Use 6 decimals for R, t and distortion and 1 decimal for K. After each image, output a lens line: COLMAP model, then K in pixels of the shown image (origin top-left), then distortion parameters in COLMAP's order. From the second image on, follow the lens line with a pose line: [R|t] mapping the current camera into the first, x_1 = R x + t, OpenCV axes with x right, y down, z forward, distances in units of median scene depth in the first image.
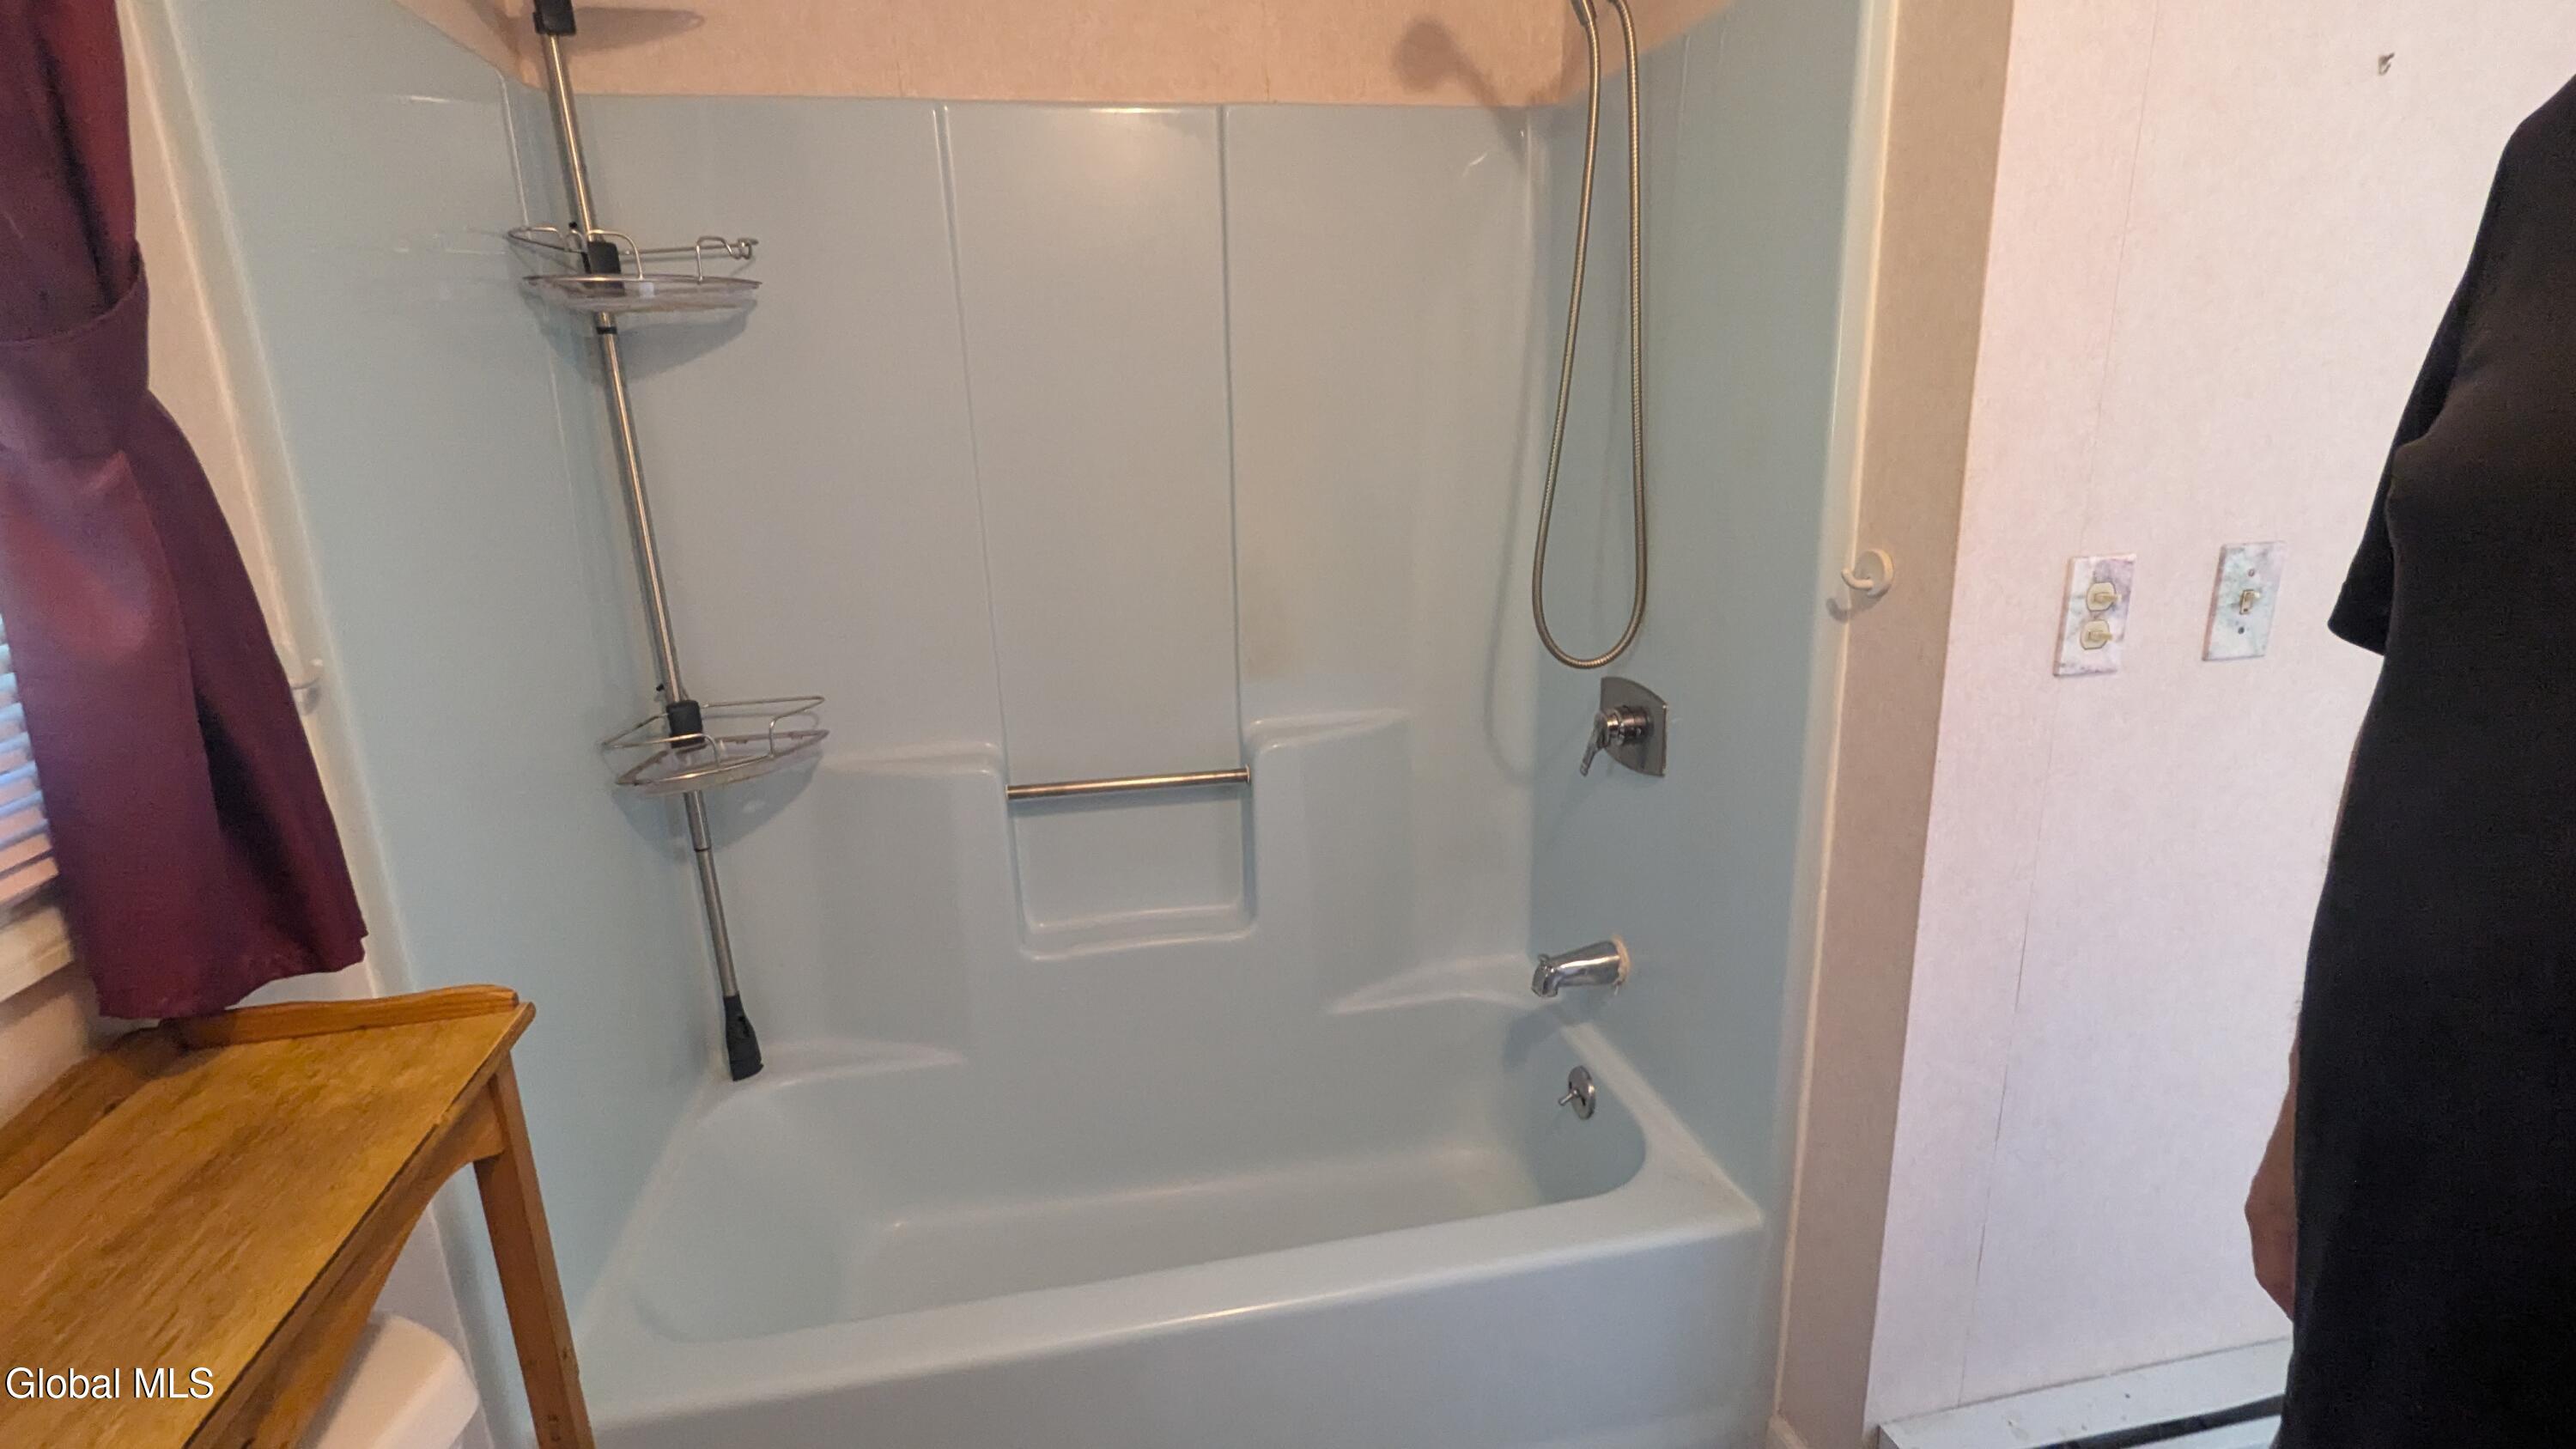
lens RADIAL K [[1221.1, 0, 1285.6], [0, 1221.1, 723.1], [0, 0, 1]] dist [-0.002330, 0.001721]
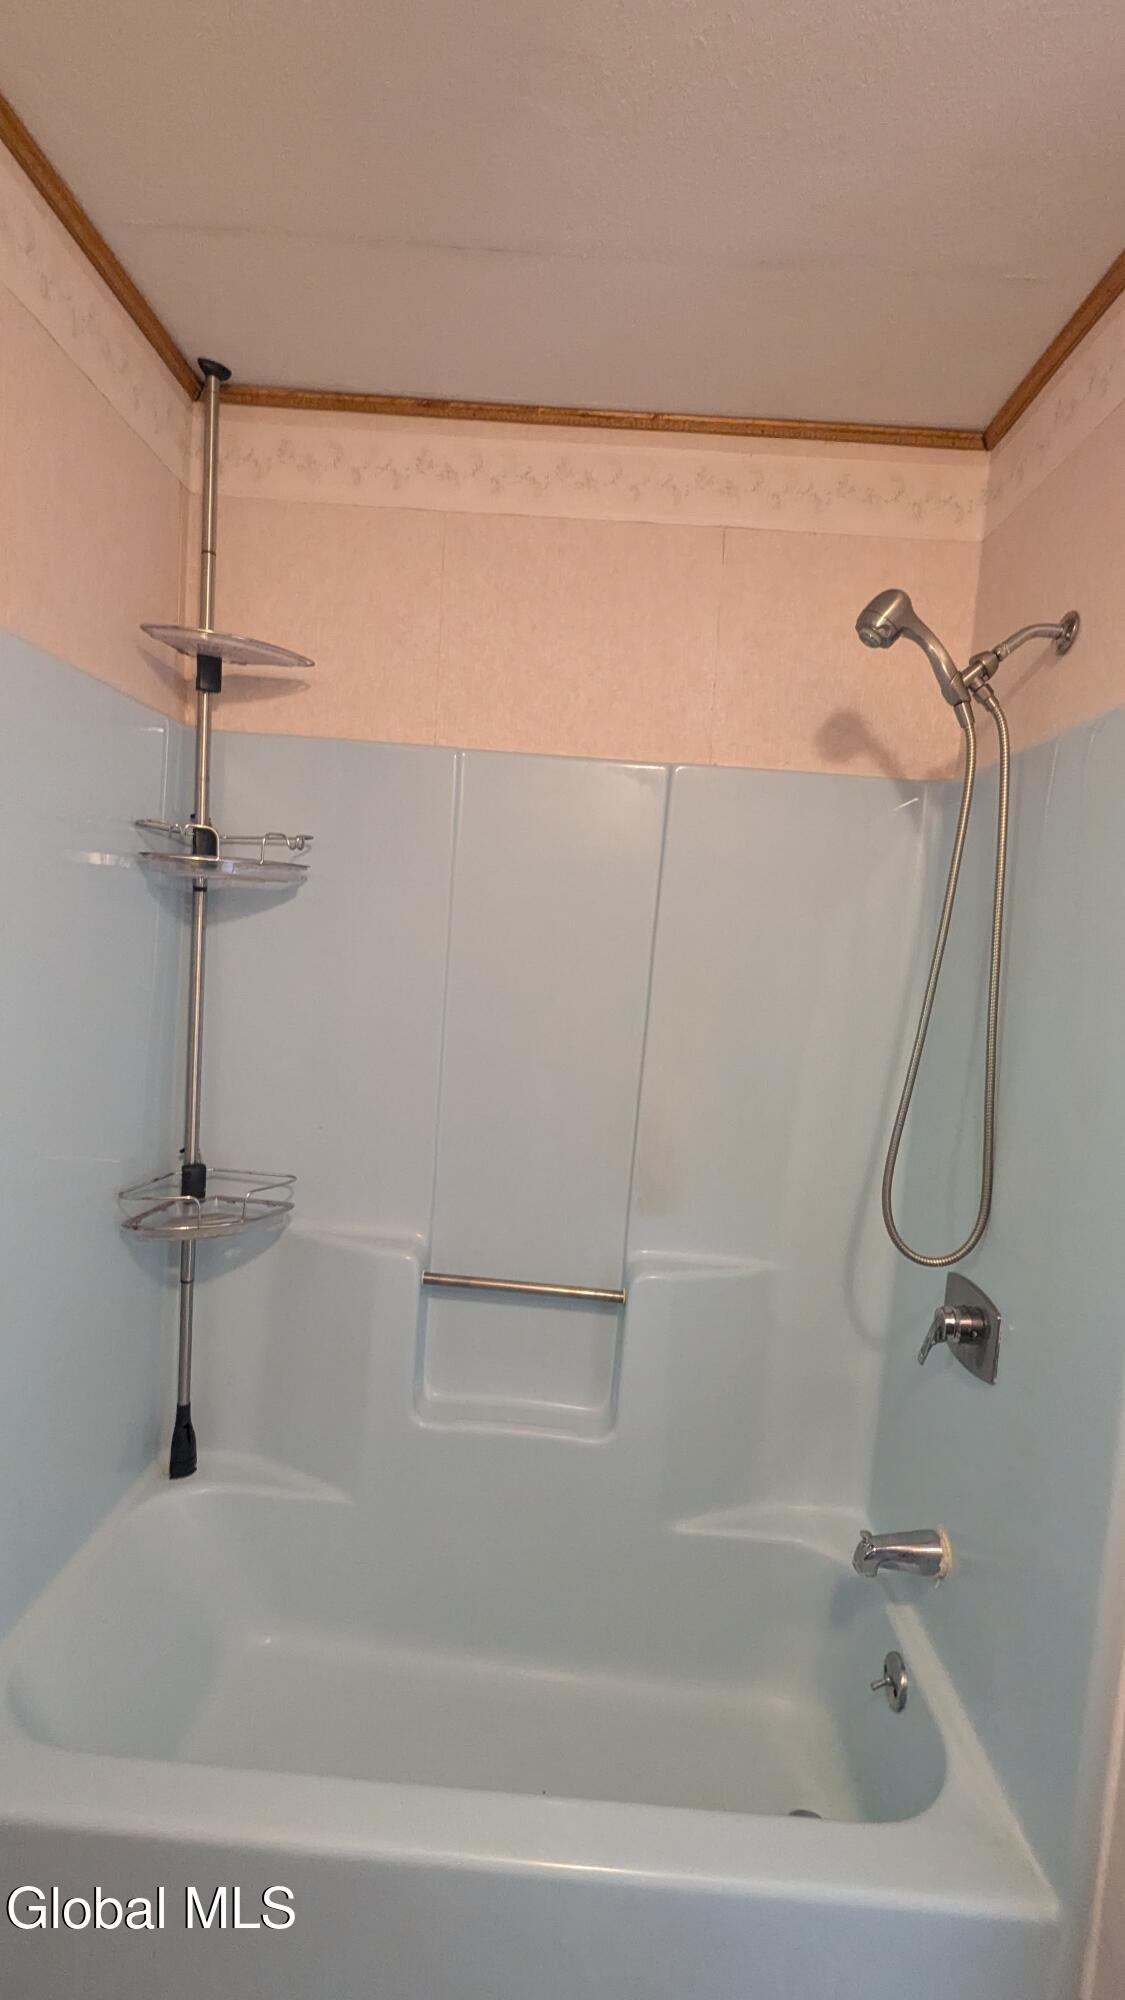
lens RADIAL K [[947.9, 0, 560.0], [0, 947.9, 997.4], [0, 0, 1]] dist [-0.002330, 0.001721]
pose [[0.969069, 0.118267, -0.216606, 0.076542], [-0.158248, 0.971284, -0.177663, -0.070025], [0.189374, 0.206445, 0.959957, 0.068405]]
